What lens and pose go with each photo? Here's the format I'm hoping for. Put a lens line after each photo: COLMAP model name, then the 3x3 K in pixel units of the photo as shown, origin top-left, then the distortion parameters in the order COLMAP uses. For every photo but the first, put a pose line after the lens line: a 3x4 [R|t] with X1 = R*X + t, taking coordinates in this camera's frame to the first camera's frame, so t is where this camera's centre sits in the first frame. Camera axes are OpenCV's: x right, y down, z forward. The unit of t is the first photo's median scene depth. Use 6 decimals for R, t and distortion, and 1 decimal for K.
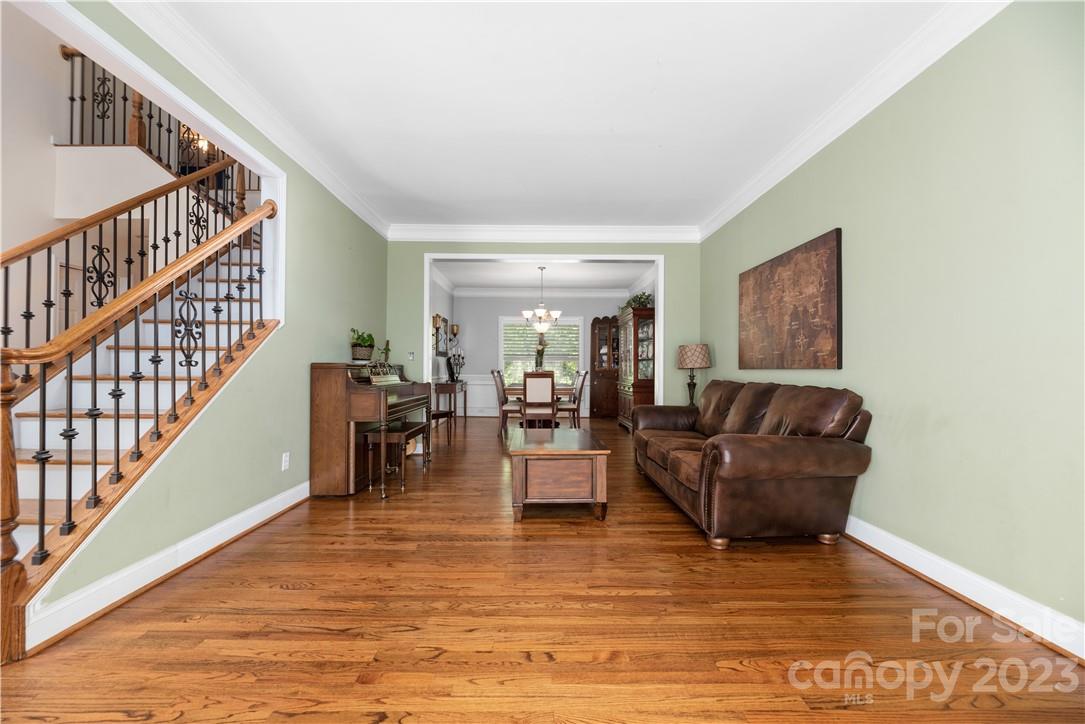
lens RADIAL K [[443.8, 0, 540.9], [0, 443.8, 365.3], [0, 0, 1]] dist [0.018119, 0.000256]
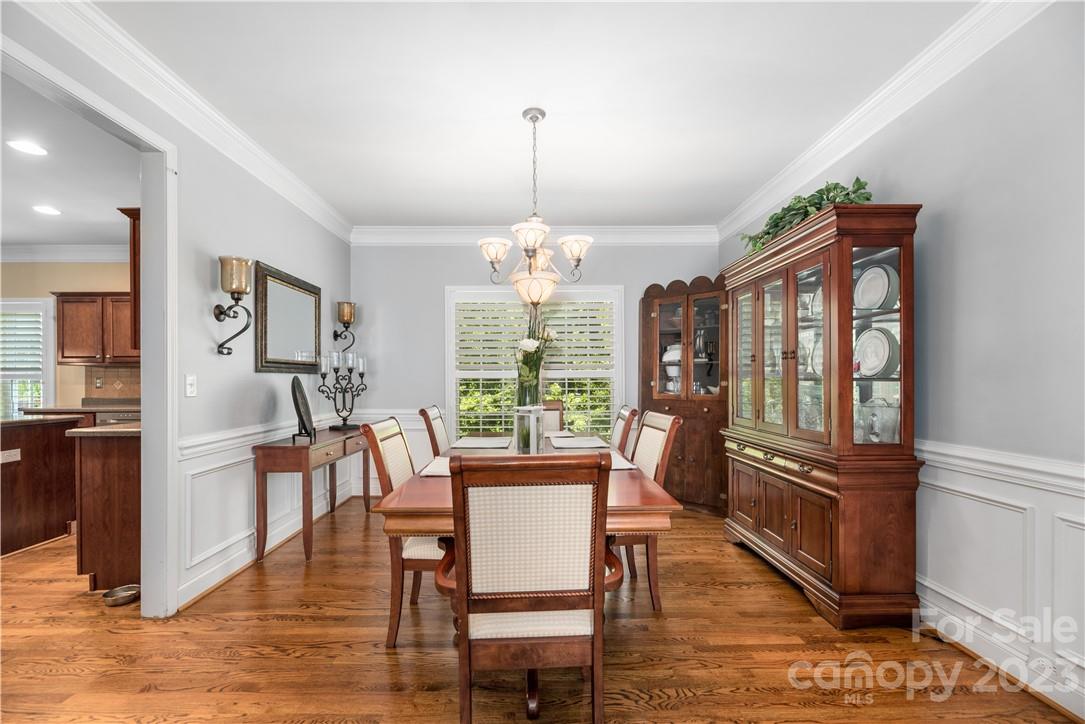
lens RADIAL K [[443.8, 0, 543.7], [0, 443.8, 366.2], [0, 0, 1]] dist [0.018119, 0.000256]
pose [[0.999809, -0.009390, 0.017151, 0.000432], [0.009389, 0.999956, 0.000126, -0.023607], [-0.017151, 0.000035, 0.999853, 0.538639]]
